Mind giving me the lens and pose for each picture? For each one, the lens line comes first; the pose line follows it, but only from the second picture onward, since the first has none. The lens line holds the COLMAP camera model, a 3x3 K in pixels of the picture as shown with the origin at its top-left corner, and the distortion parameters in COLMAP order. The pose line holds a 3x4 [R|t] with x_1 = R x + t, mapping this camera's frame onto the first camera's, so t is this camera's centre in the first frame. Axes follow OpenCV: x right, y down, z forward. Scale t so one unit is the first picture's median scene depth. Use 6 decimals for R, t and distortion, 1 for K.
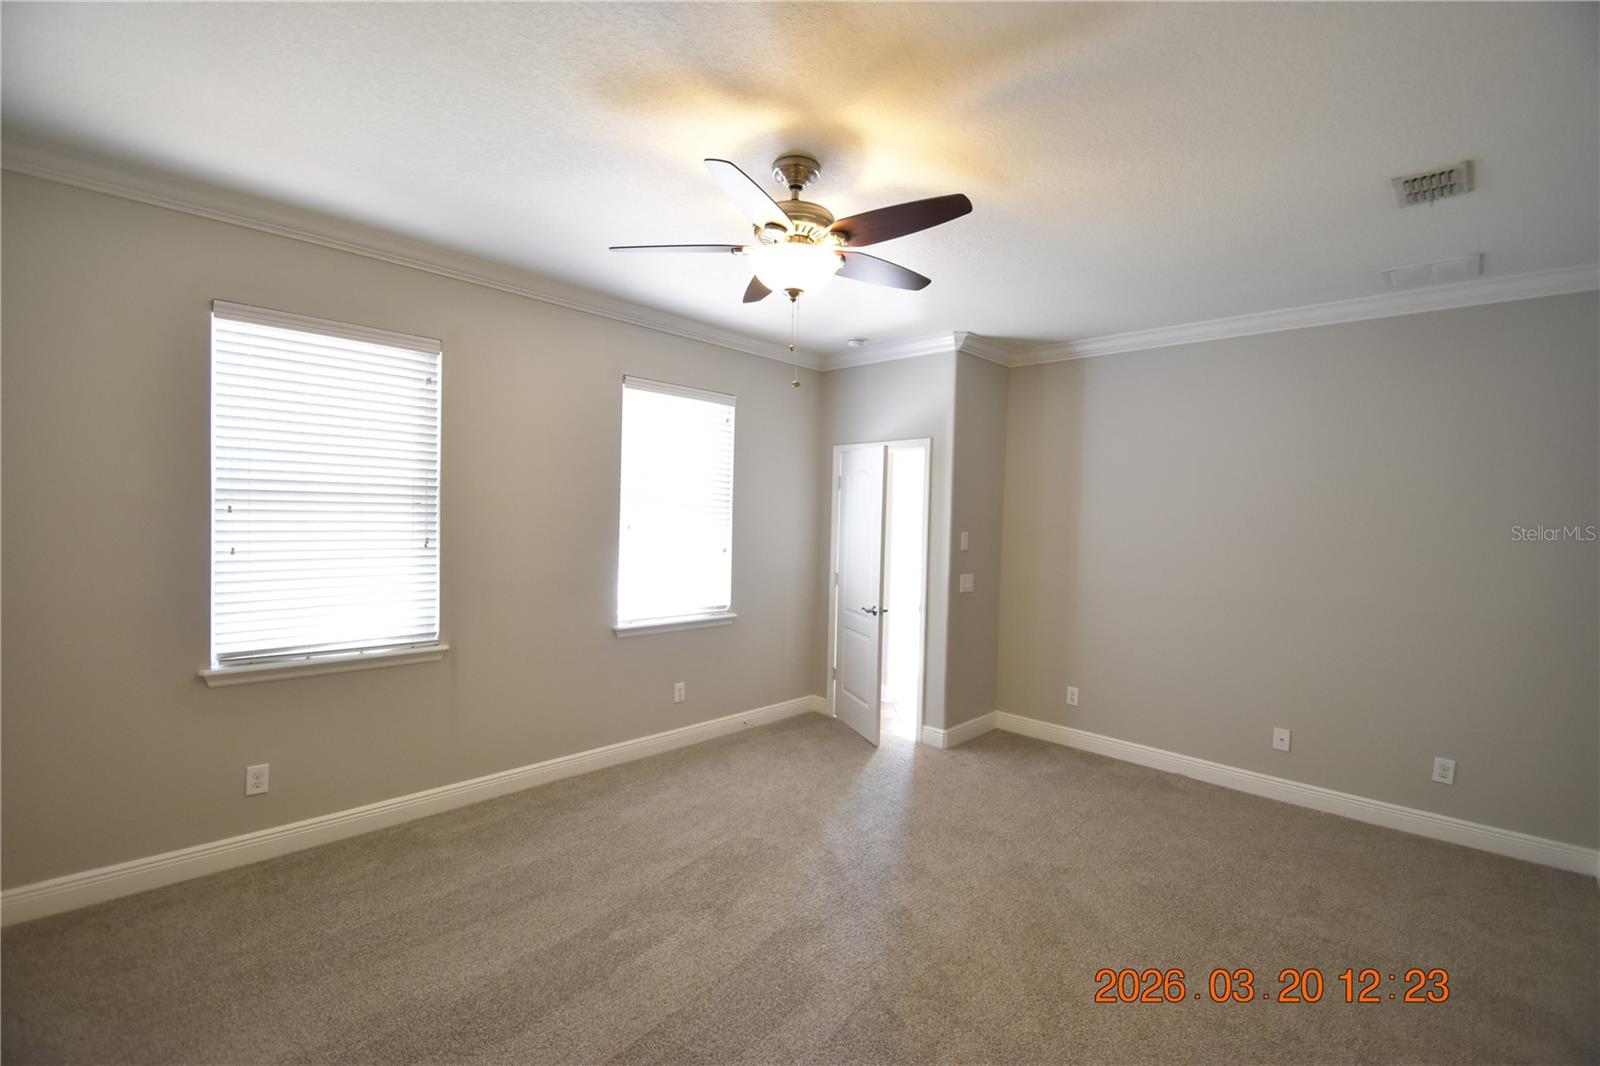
lens RADIAL K [[705.9, 0, 797.7], [0, 705.9, 535.3], [0, 0, 1]] dist [0.023804, -0.017118]
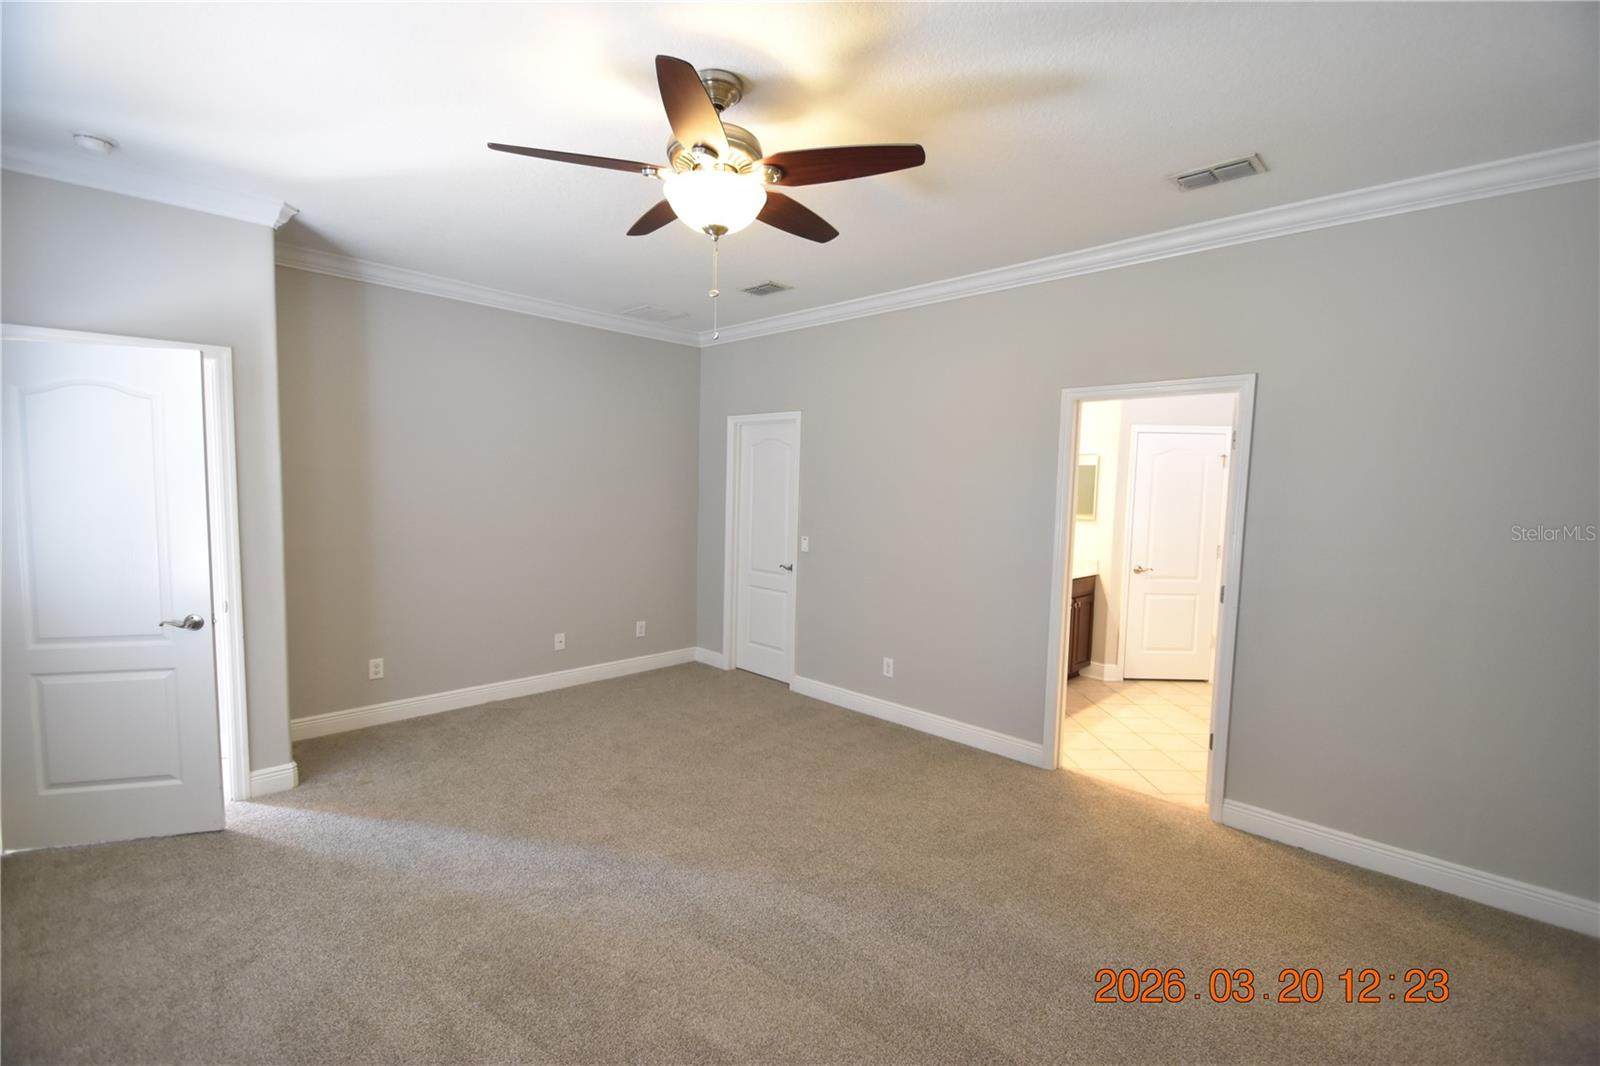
lens RADIAL K [[700.4, 0, 796.8], [0, 700.4, 540.4], [0, 0, 1]] dist [0.015686, -0.017456]
pose [[0.008965, -0.106524, 0.994270, -0.542991], [0.005270, 0.994301, 0.106480, -0.029013], [-0.999946, 0.004285, 0.009475, 0.532382]]
